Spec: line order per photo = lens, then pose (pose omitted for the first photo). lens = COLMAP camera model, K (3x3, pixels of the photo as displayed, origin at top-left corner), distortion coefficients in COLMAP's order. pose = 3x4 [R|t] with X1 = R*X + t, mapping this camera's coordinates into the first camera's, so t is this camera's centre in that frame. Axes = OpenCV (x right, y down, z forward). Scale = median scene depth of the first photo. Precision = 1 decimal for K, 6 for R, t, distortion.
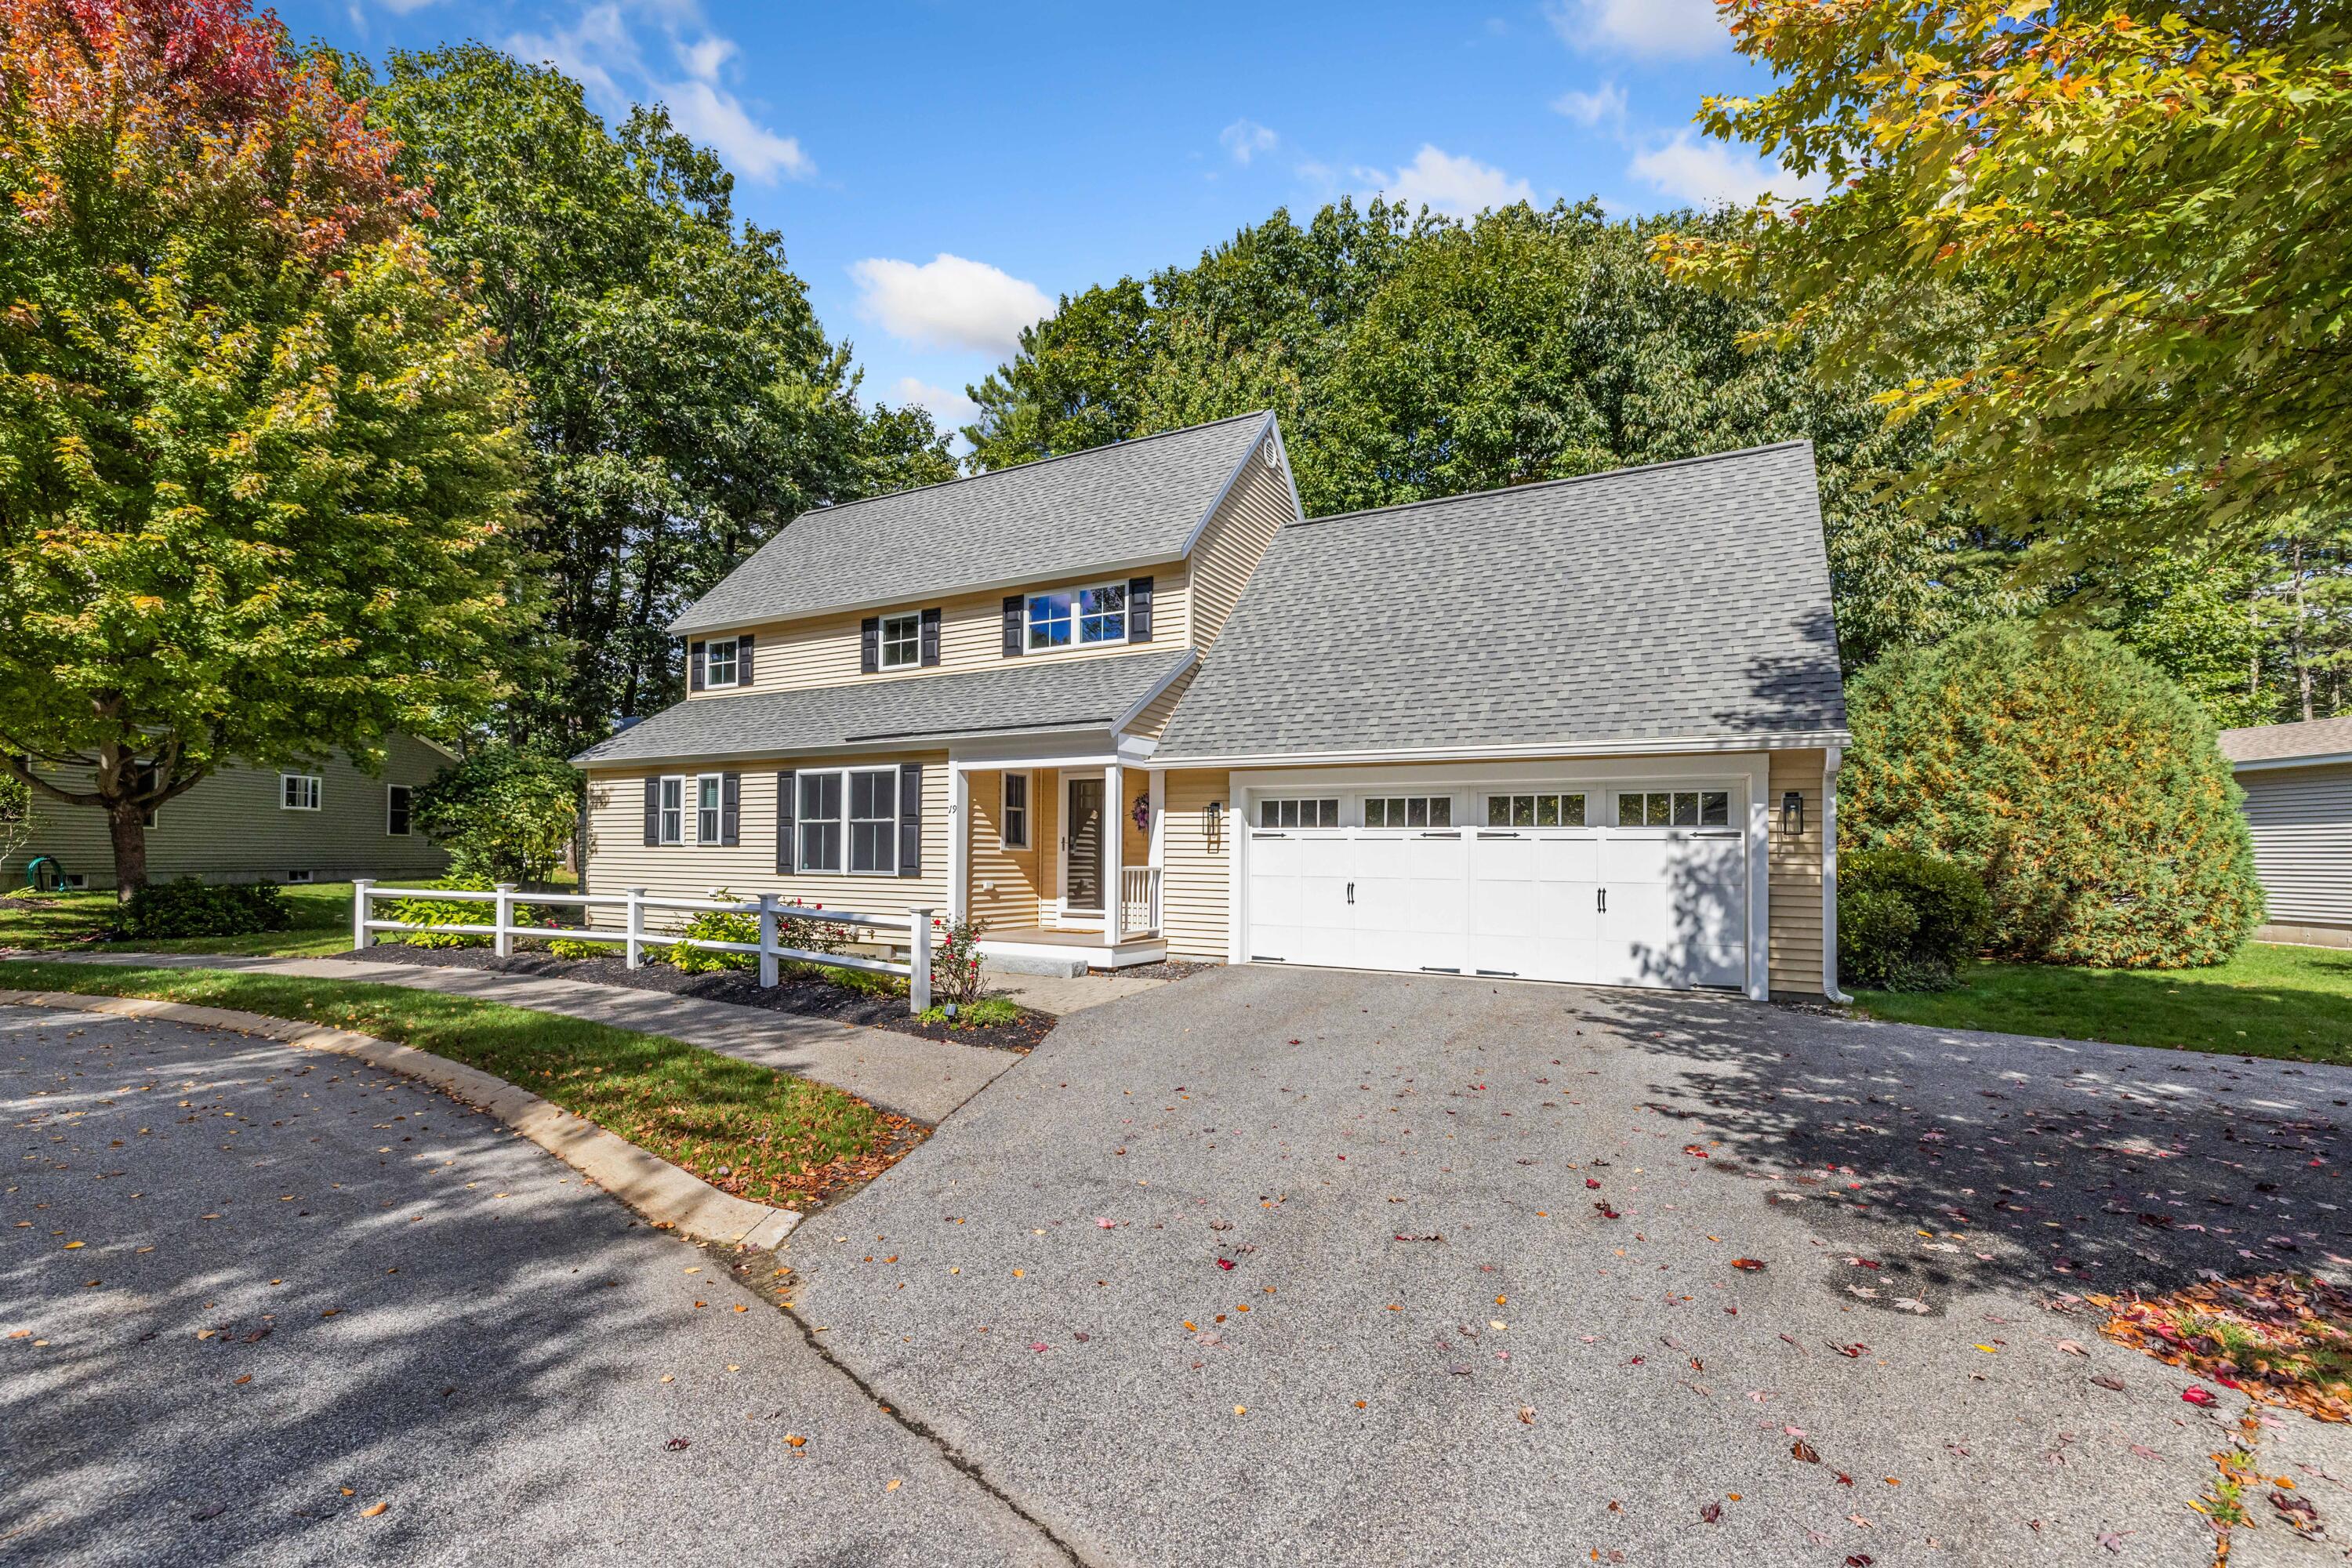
lens RADIAL K [[984.9, 0, 1172.0], [0, 984.9, 859.2], [0, 0, 1]] dist [0.002420, -0.000861]
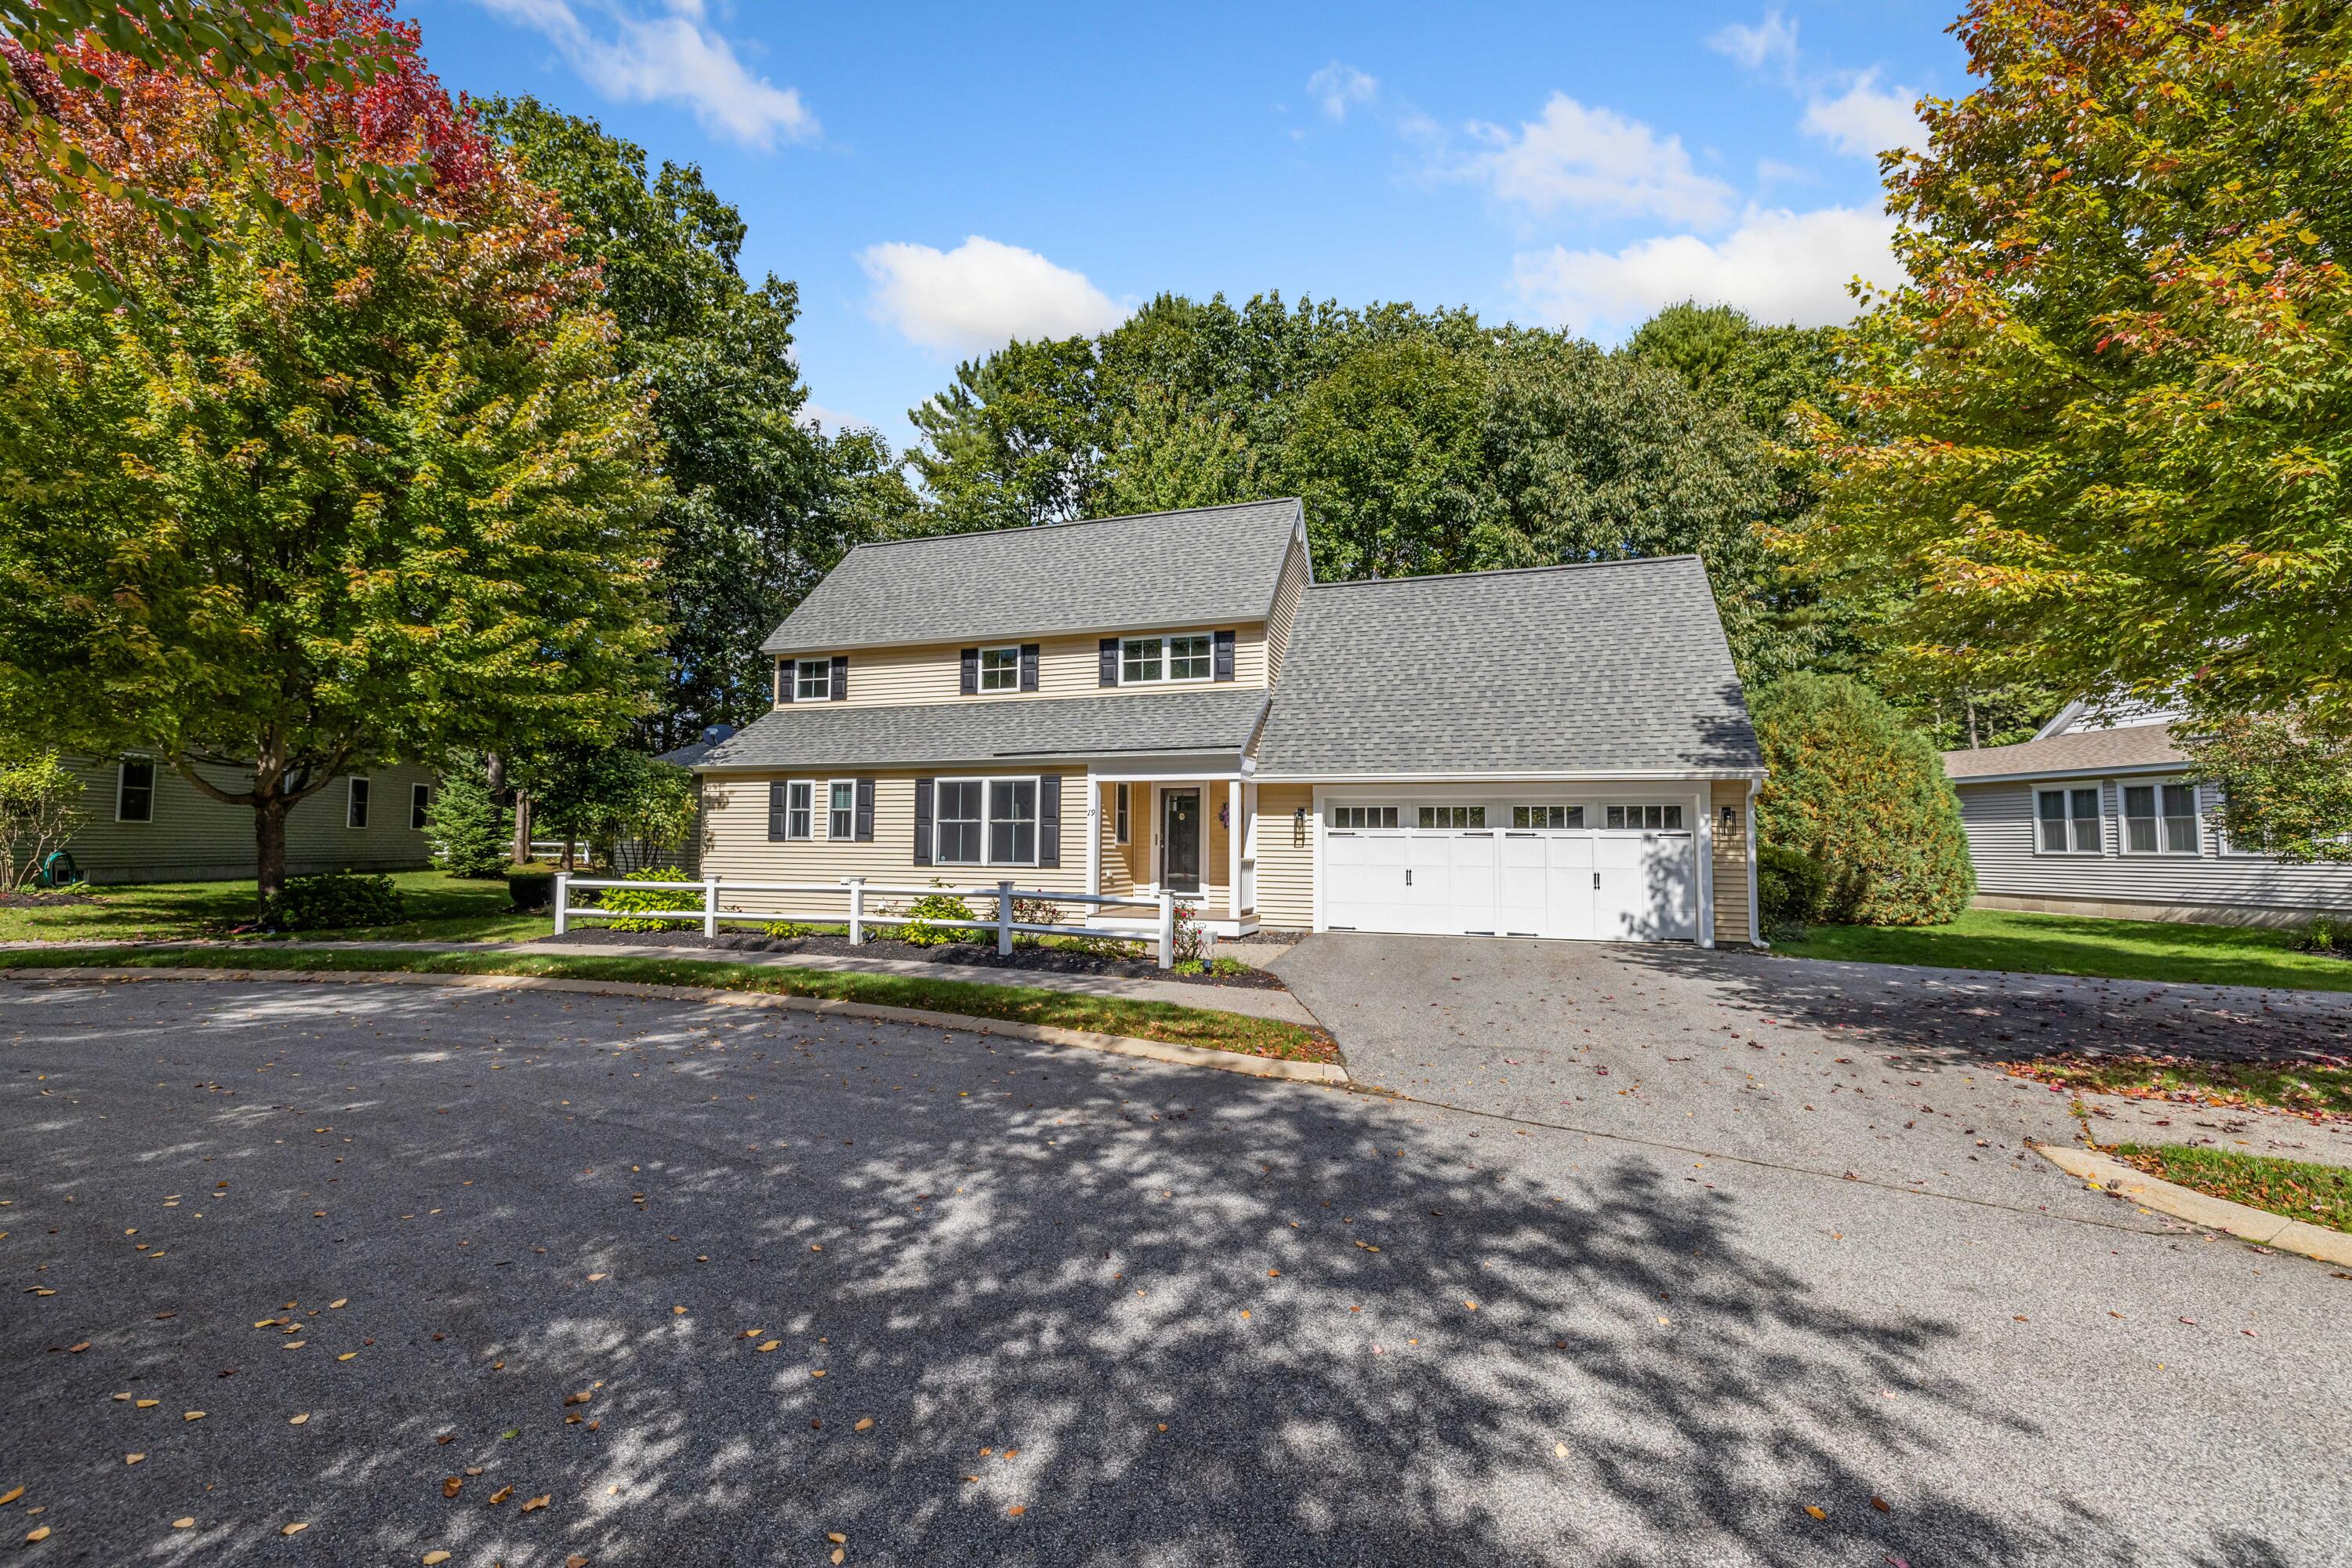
lens RADIAL K [[984.9, 0, 1169.5], [0, 984.9, 789.7], [0, 0, 1]] dist [0.002420, -0.000861]
pose [[0.985410, 0.008144, 0.170005, -0.301172], [0.002470, 0.998065, -0.062134, -0.001527], [-0.170182, 0.061647, 0.983482, -0.218323]]
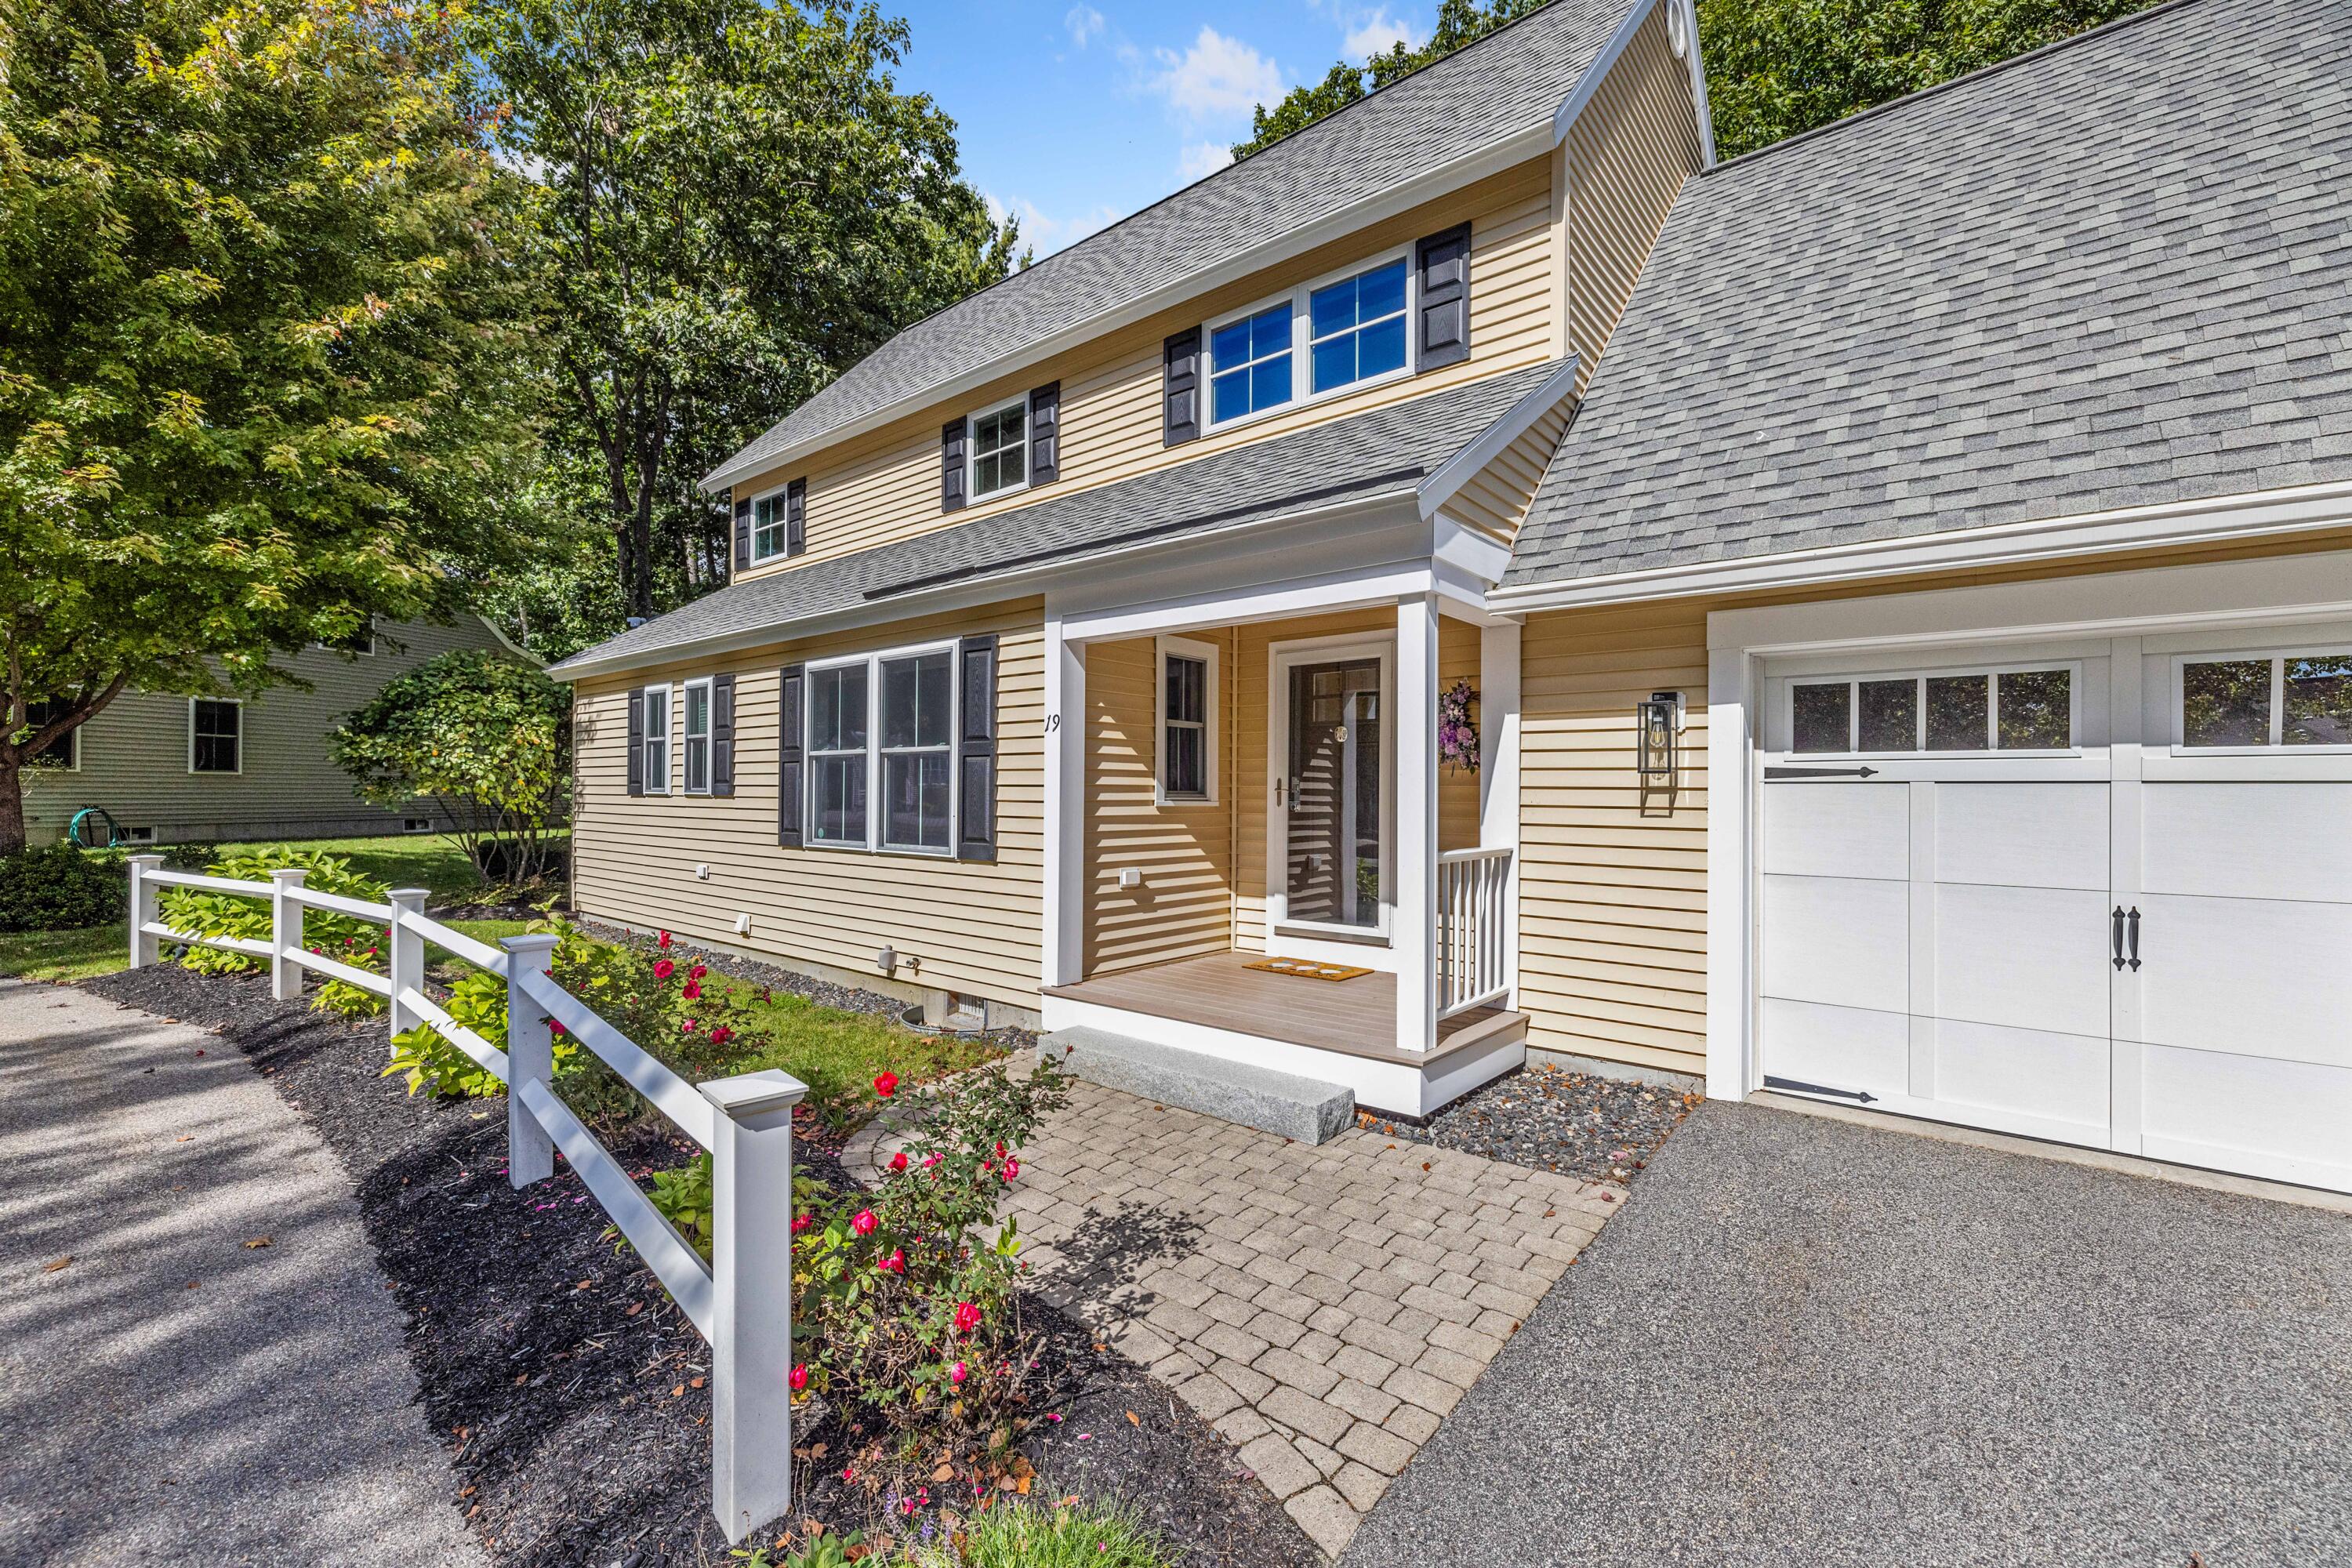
lens RADIAL K [[984.9, 0, 1156.6], [0, 984.9, 787.0], [0, 0, 1]] dist [0.002420, -0.000861]
pose [[0.978164, -0.005070, -0.207774, -0.065789], [0.002987, 0.999942, -0.010341, -0.012743], [0.207815, 0.009494, 0.978122, 0.483506]]
